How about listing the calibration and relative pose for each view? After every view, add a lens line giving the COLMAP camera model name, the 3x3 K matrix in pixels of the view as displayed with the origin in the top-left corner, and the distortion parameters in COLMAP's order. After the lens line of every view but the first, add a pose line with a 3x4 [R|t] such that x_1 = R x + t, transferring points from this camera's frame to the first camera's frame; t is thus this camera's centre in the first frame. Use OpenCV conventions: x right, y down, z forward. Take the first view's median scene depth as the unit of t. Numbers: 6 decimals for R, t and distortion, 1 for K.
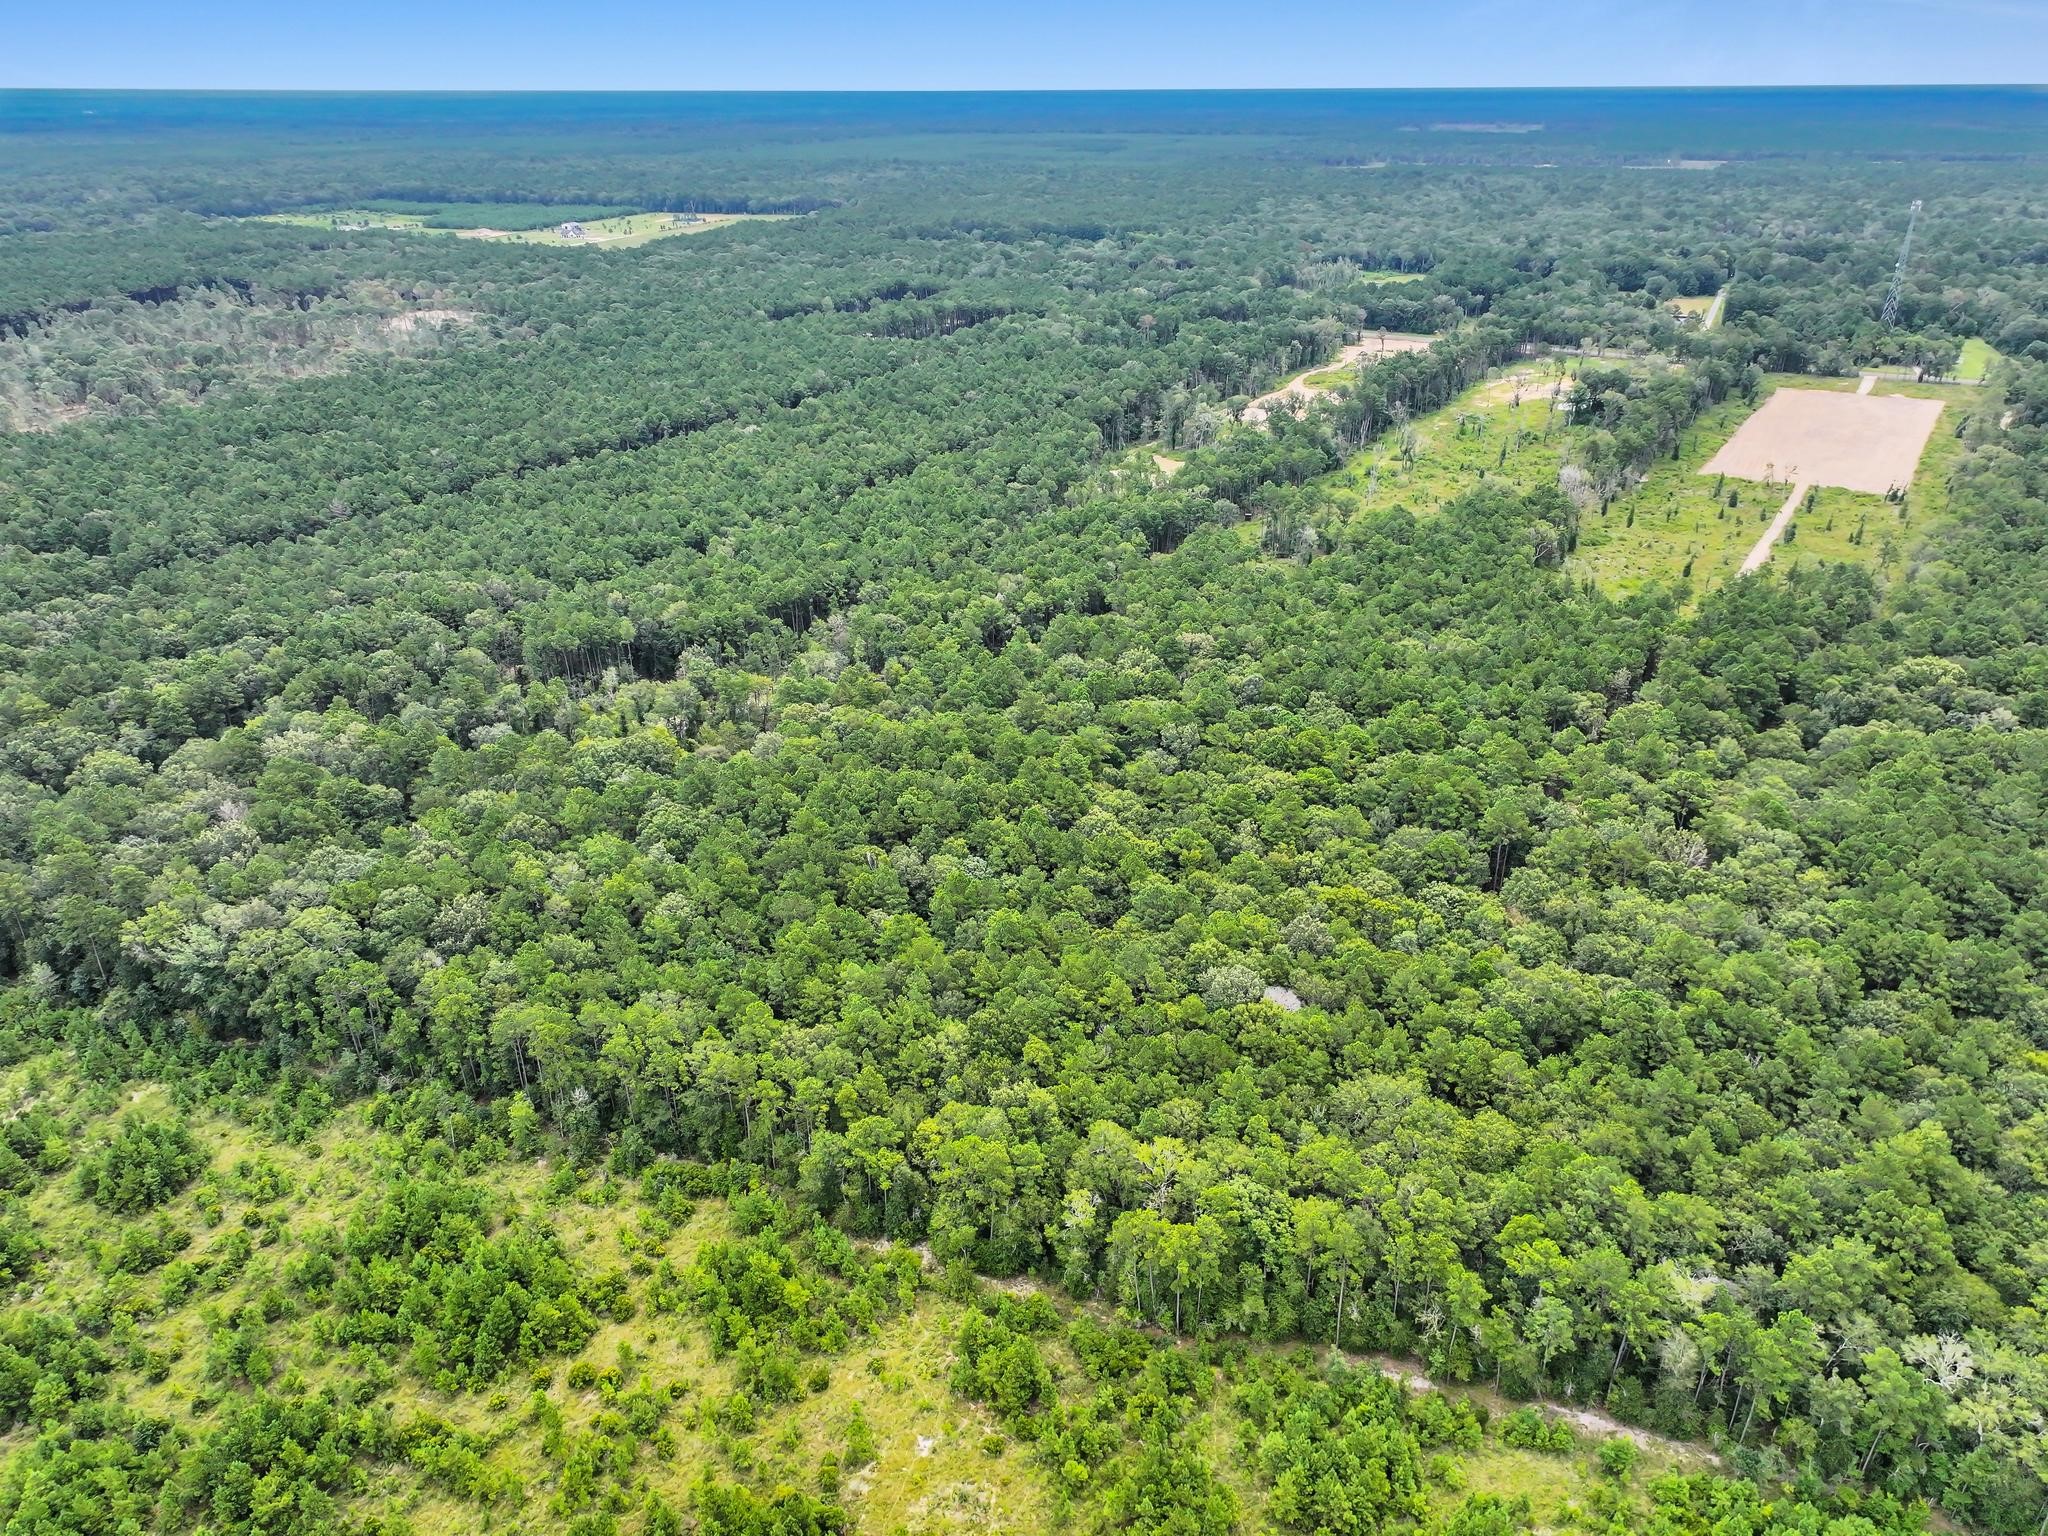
lens RADIAL K [[1448.2, 0, 1023.5], [0, 1448.2, 759.6], [0, 0, 1]] dist [-0.011339, 0.032019]
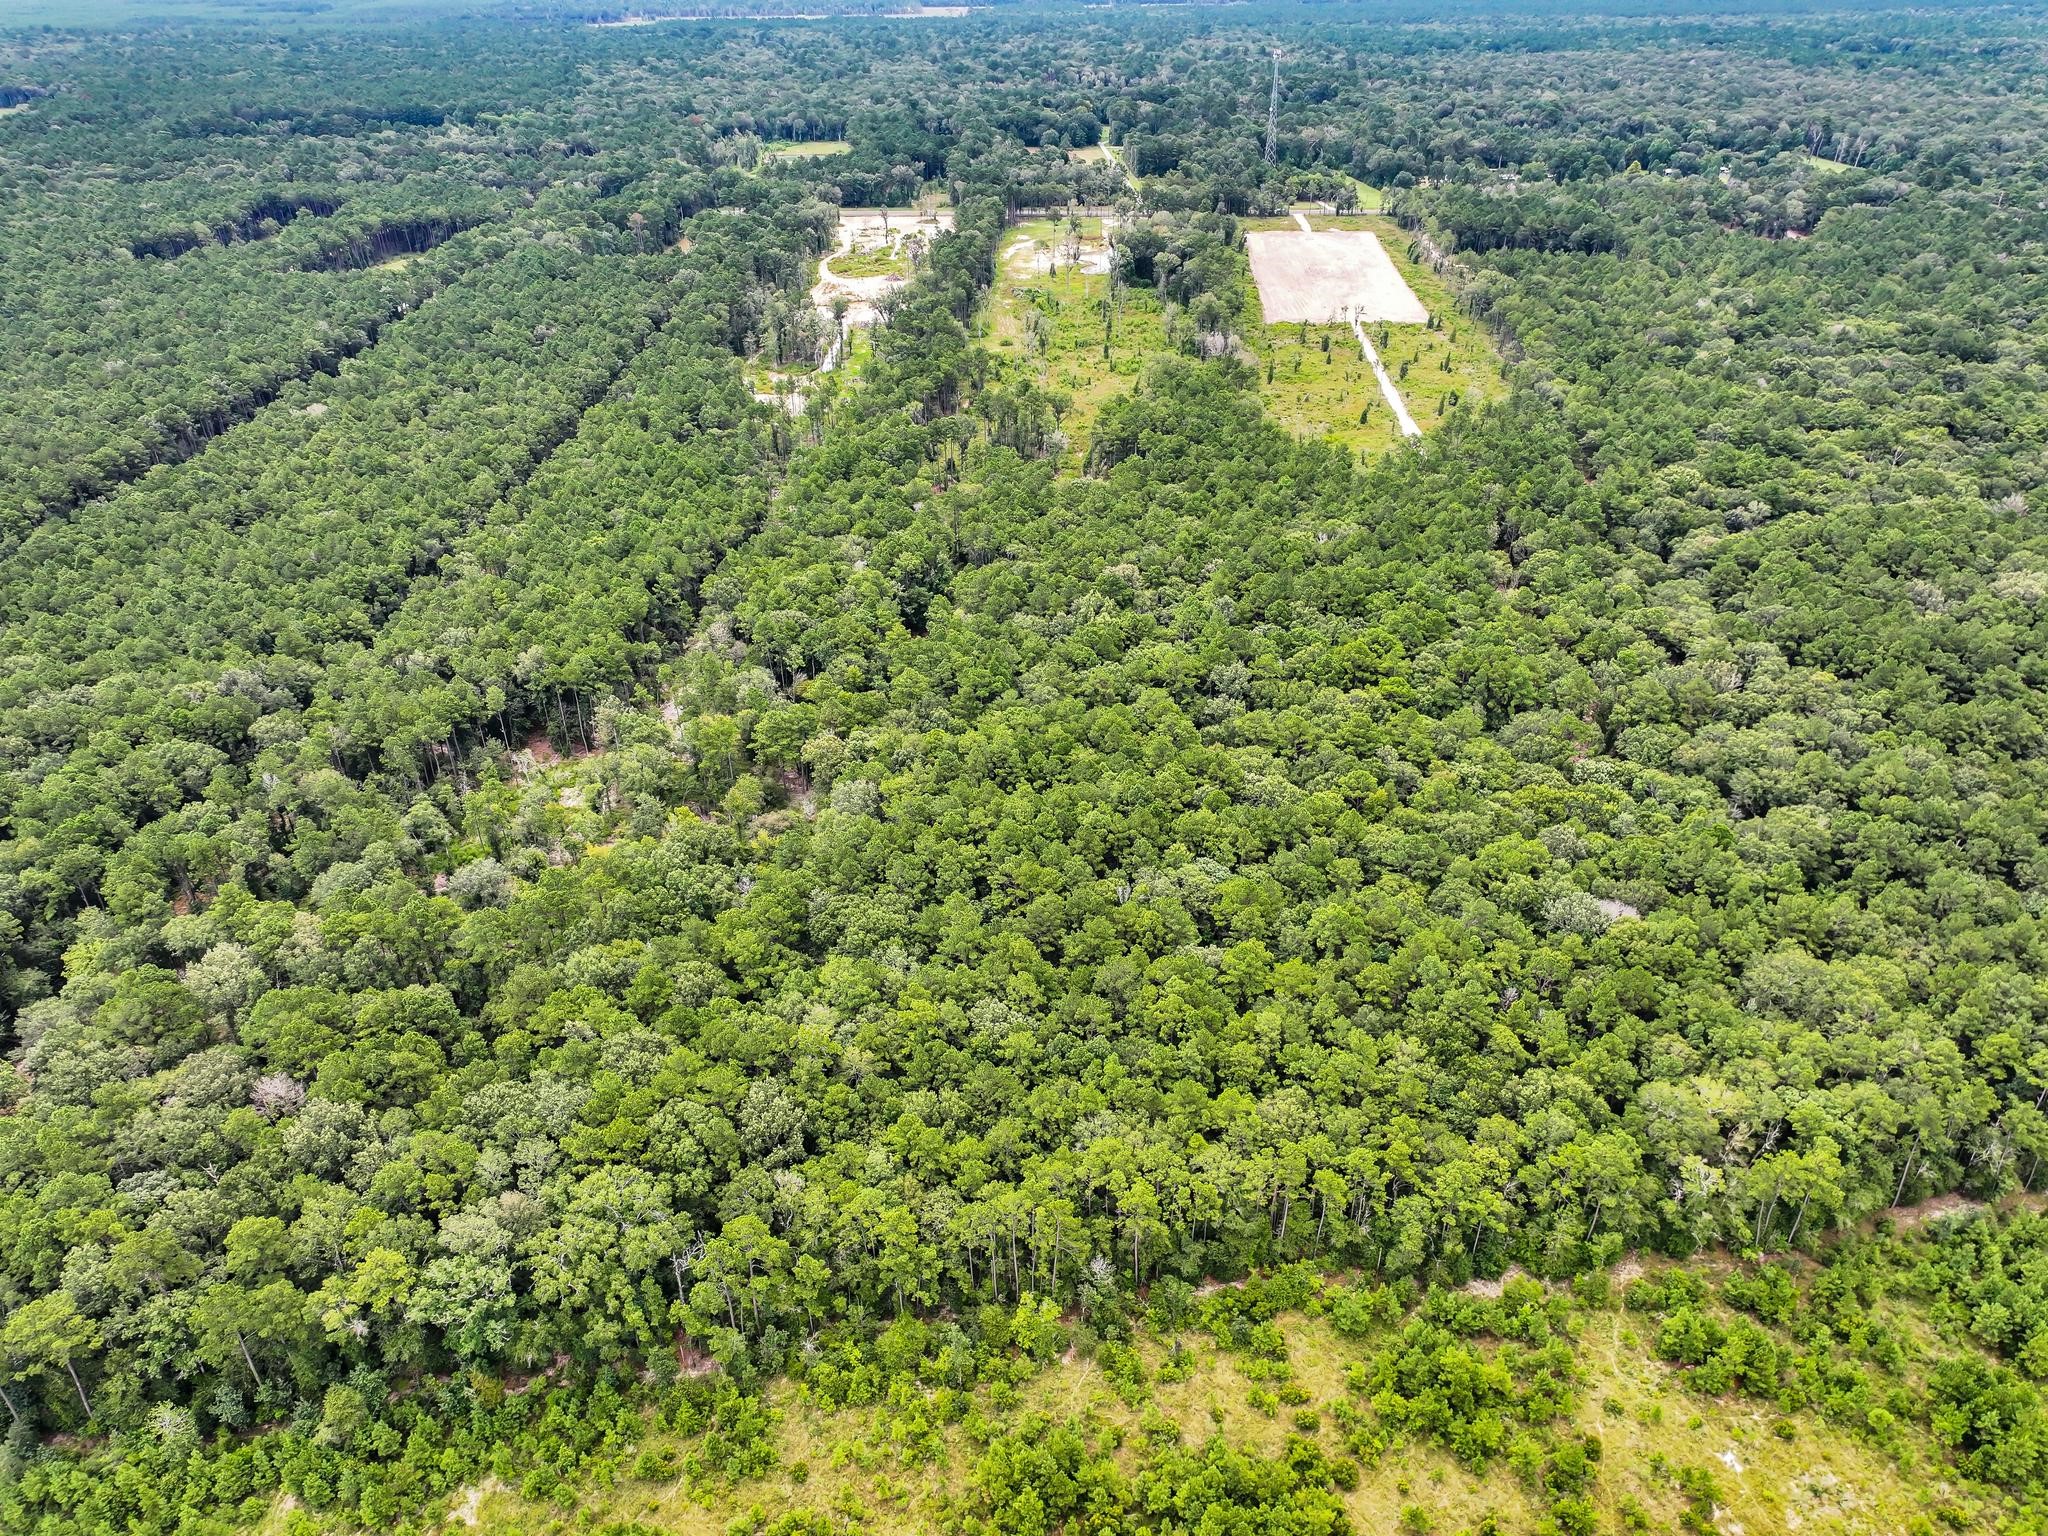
lens RADIAL K [[1448.2, 0, 1023.5], [0, 1448.2, 759.6], [0, 0, 1]] dist [-0.011339, 0.032019]
pose [[0.872069, -0.247200, 0.422360, -0.555176], [0.209912, 0.968567, 0.133469, -0.154388], [-0.442078, -0.027735, 0.896548, 0.243718]]
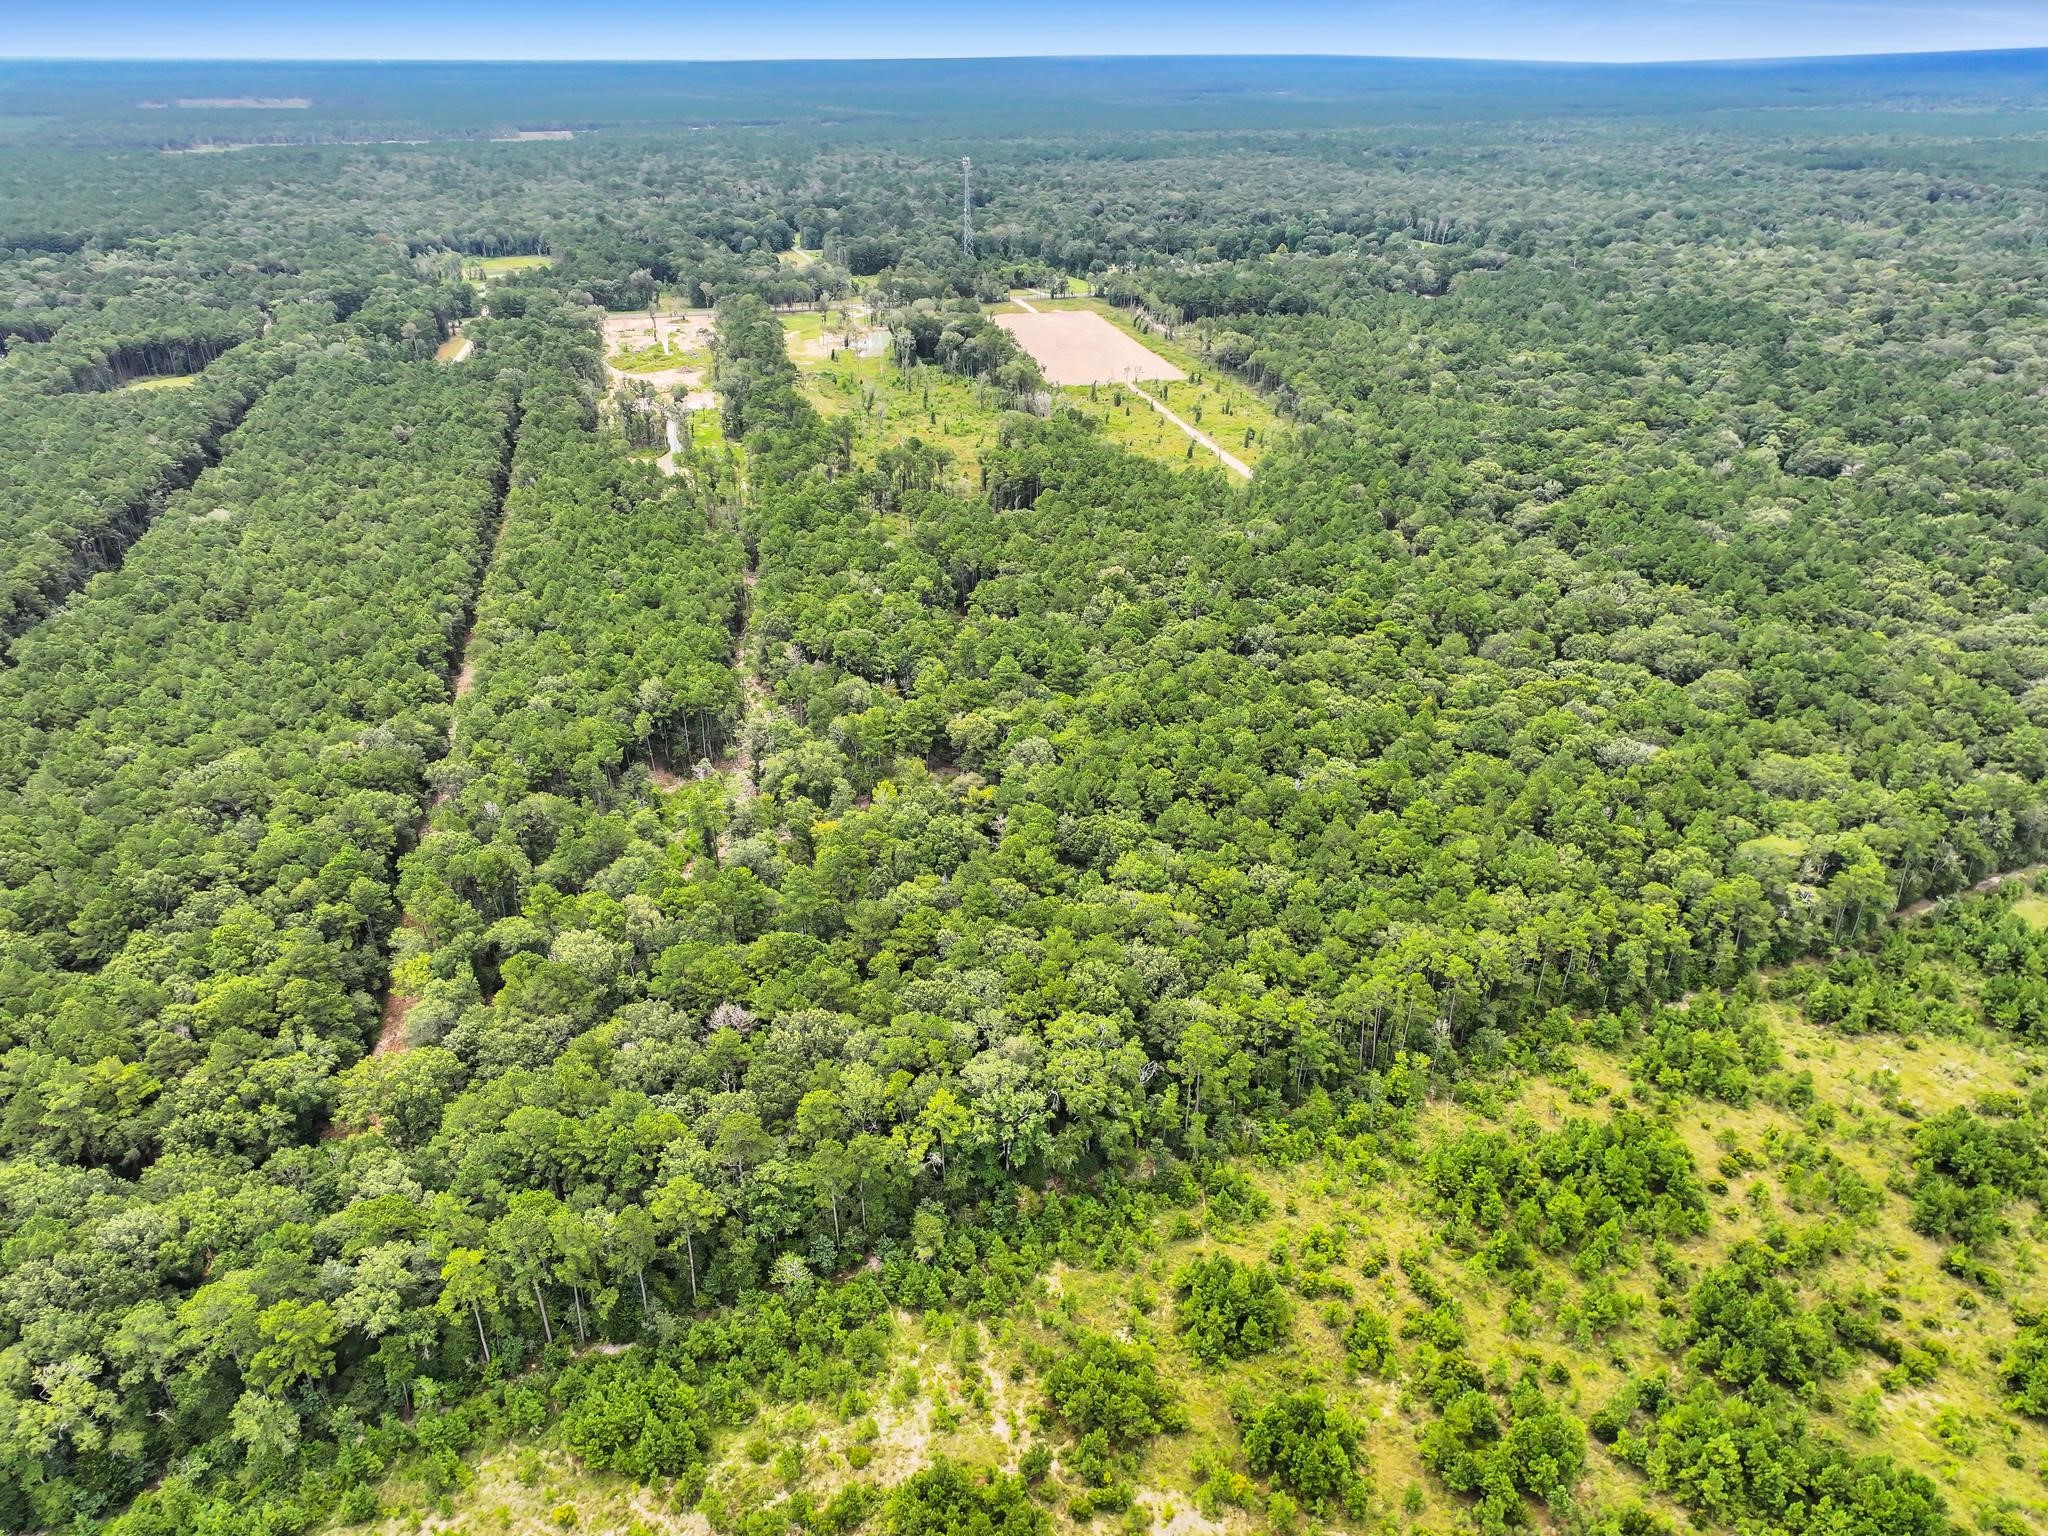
lens RADIAL K [[1448.2, 0, 1023.5], [0, 1448.2, 759.6], [0, 0, 1]] dist [-0.011339, 0.032019]
pose [[0.699115, -0.316576, 0.641107, -1.023738], [0.306228, 0.942815, 0.131622, -0.171145], [-0.646114, 0.104306, 0.756080, 0.322377]]
